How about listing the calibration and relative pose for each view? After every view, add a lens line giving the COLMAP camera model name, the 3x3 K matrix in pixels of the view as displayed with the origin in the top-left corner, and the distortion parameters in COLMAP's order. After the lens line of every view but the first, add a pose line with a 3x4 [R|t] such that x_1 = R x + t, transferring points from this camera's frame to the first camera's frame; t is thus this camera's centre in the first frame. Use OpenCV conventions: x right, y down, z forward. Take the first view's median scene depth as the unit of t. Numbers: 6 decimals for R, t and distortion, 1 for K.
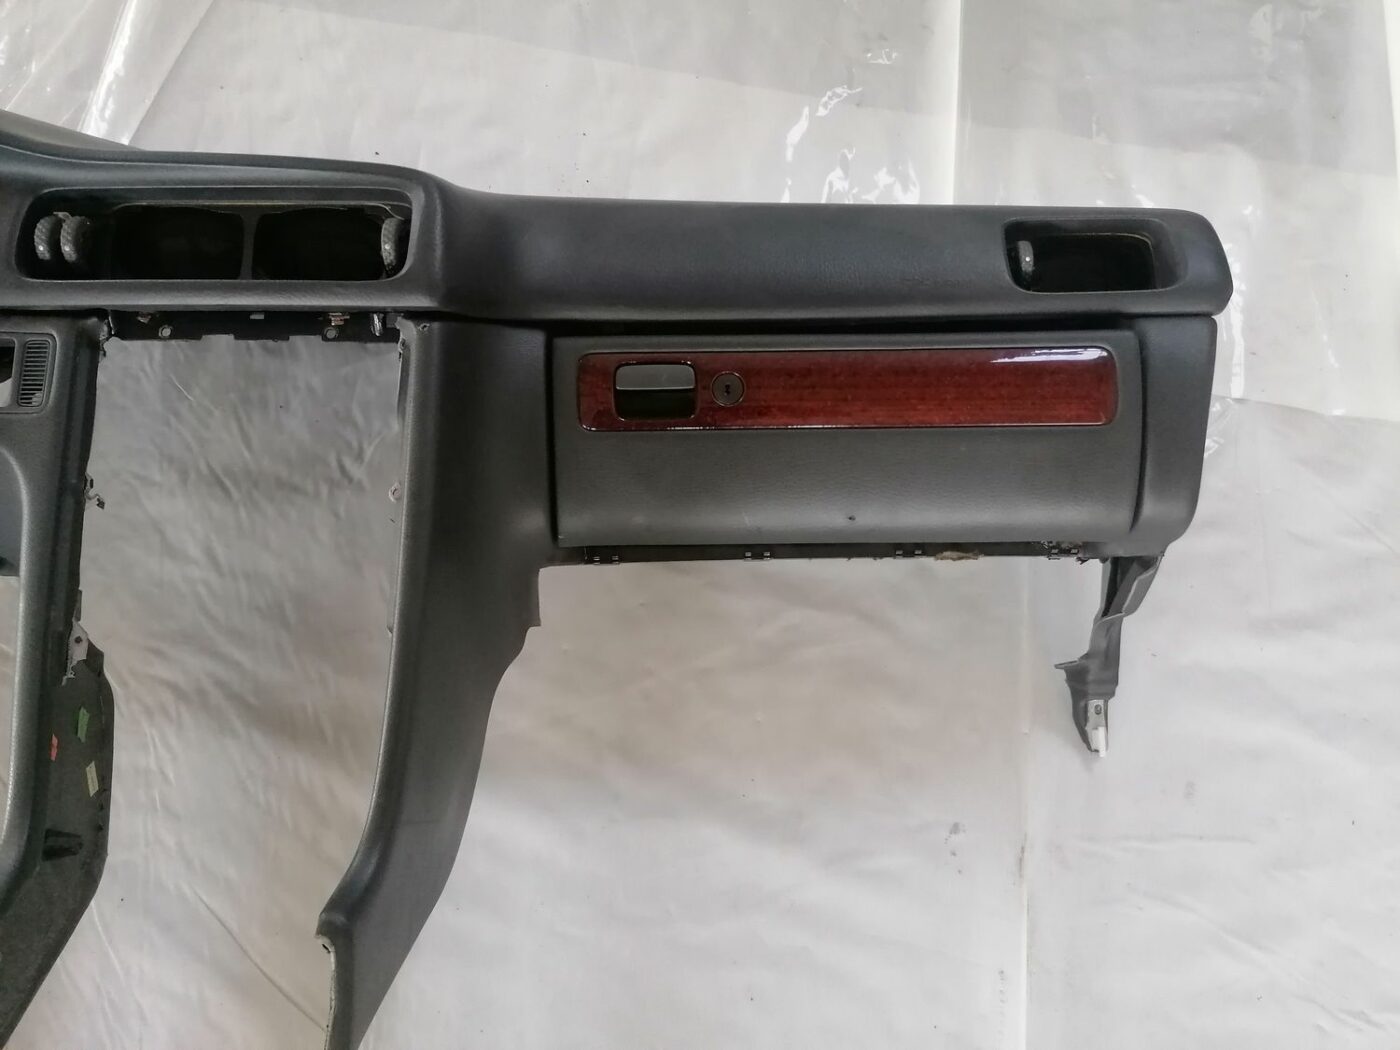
lens RADIAL K [[1031.2, 0, 698.9], [0, 1031.2, 532.5], [0, 0, 1]] dist [0.039744, -0.055527]
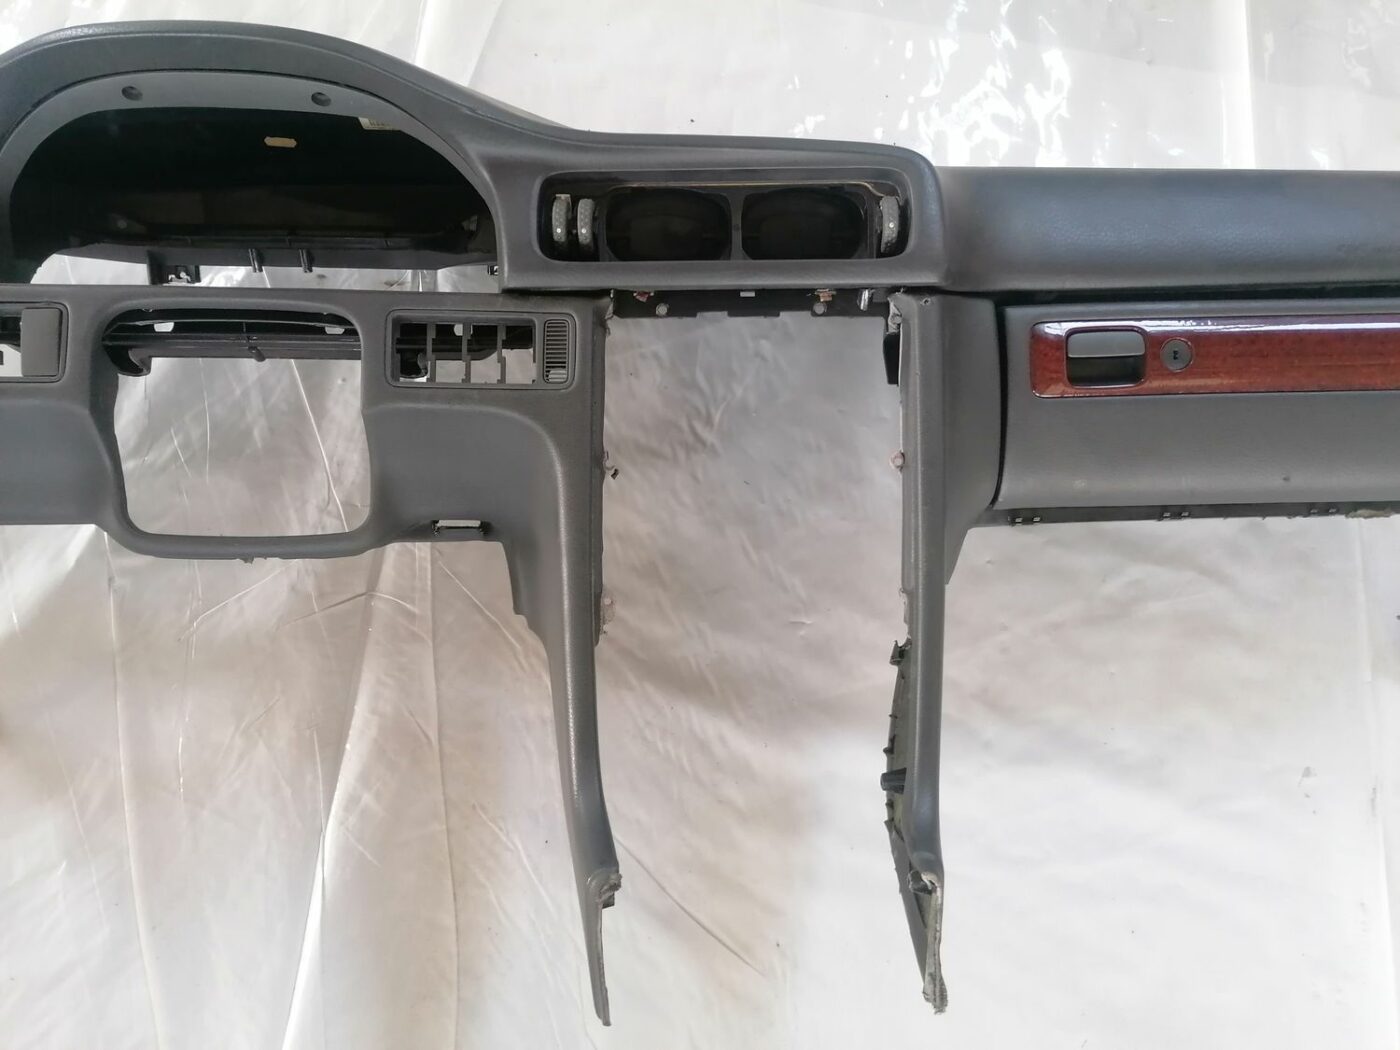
lens RADIAL K [[1031.2, 0, 684.4], [0, 1031.2, 533.0], [0, 0, 1]] dist [0.039744, -0.055527]
pose [[0.999894, -0.008870, -0.011564, -0.386580], [0.009445, 0.998674, 0.050606, -0.015902], [0.011099, -0.050709, 0.998652, -0.046301]]
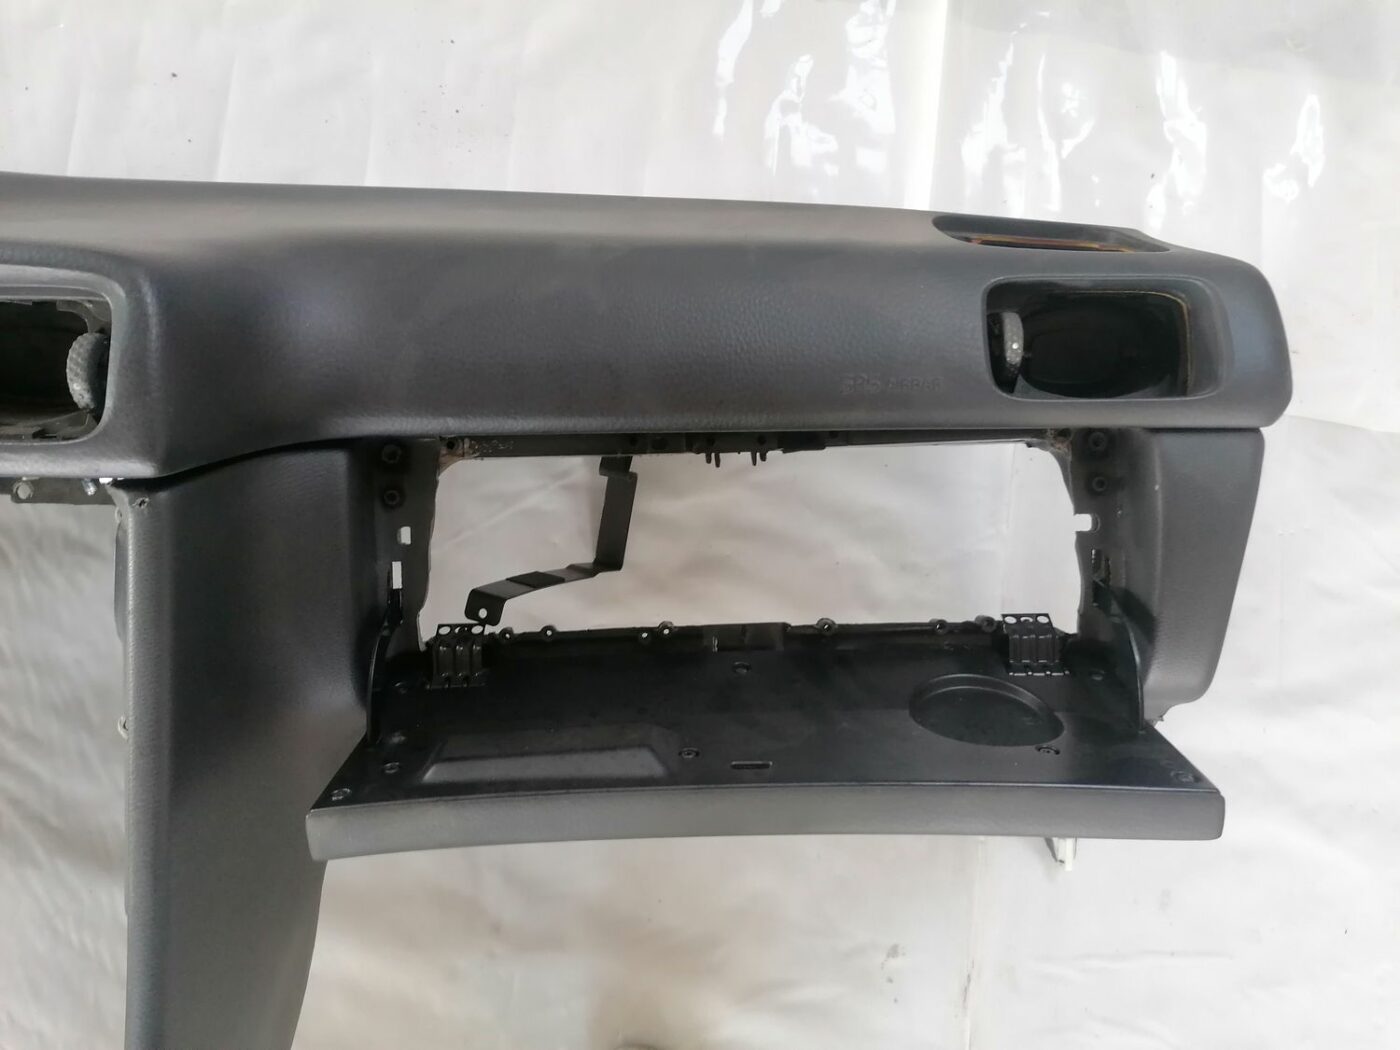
lens RADIAL K [[1031.2, 0, 702.7], [0, 1031.2, 518.9], [0, 0, 1]] dist [0.039744, -0.055527]
pose [[0.999873, 0.001774, 0.015816, 0.077318], [-0.004976, 0.978800, 0.204757, -0.257383], [-0.015117, -0.204810, 0.978685, 0.238390]]
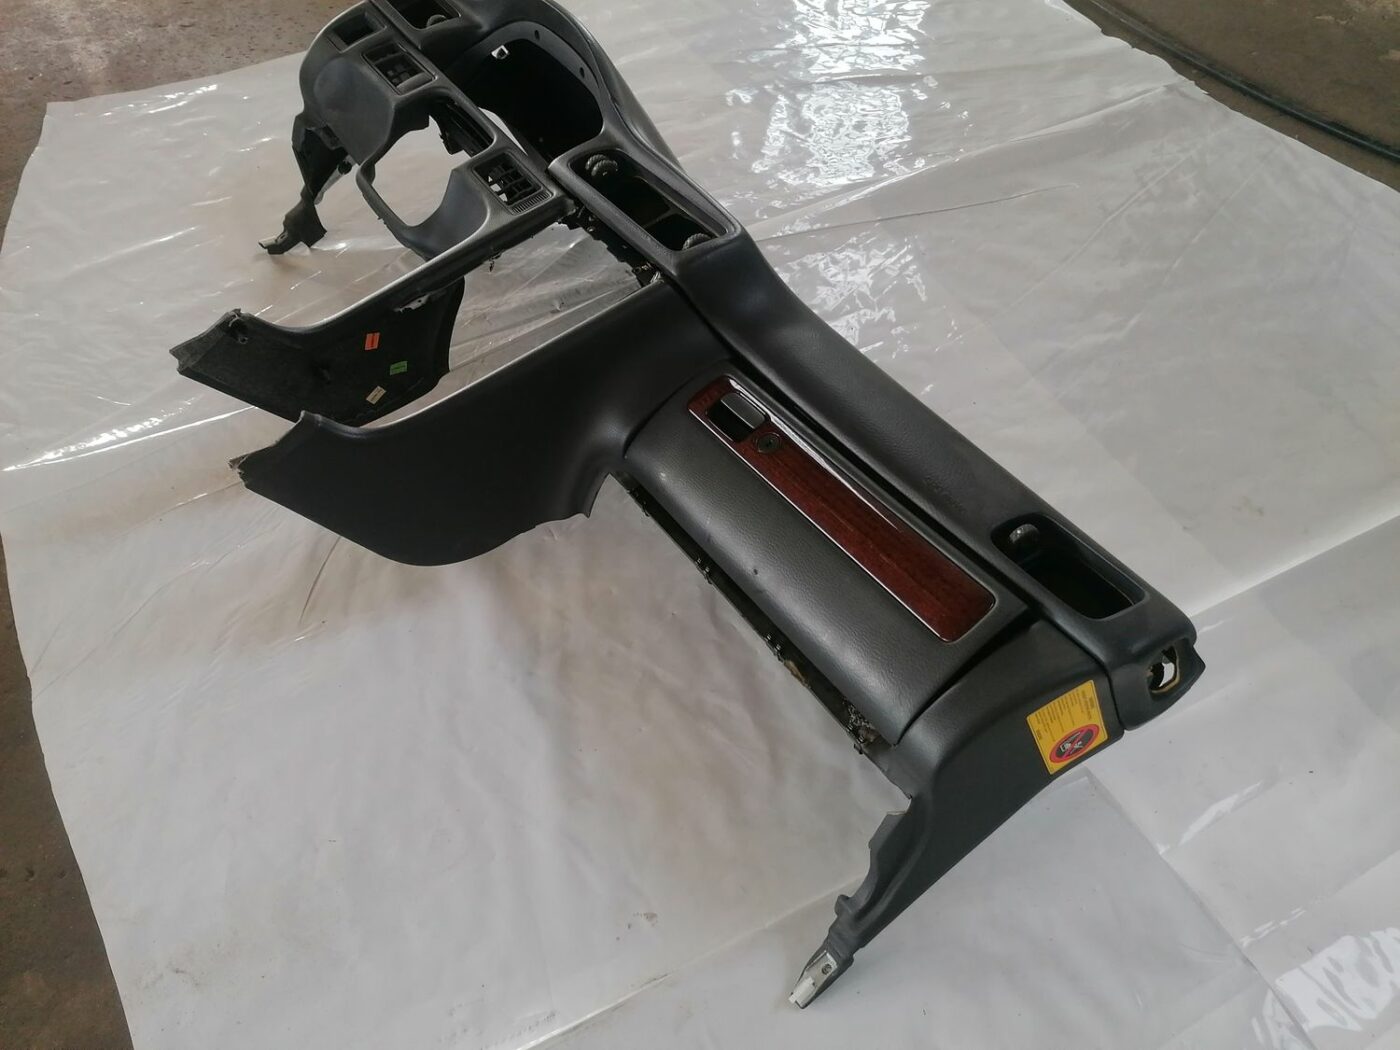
lens RADIAL K [[1031.2, 0, 693.9], [0, 1031.2, 531.3], [0, 0, 1]] dist [0.039744, -0.055527]
pose [[0.532498, 0.593044, -0.603942, 0.711717], [-0.779638, 0.621458, -0.077165, 0.092973], [0.329562, 0.511946, 0.793284, -0.028105]]
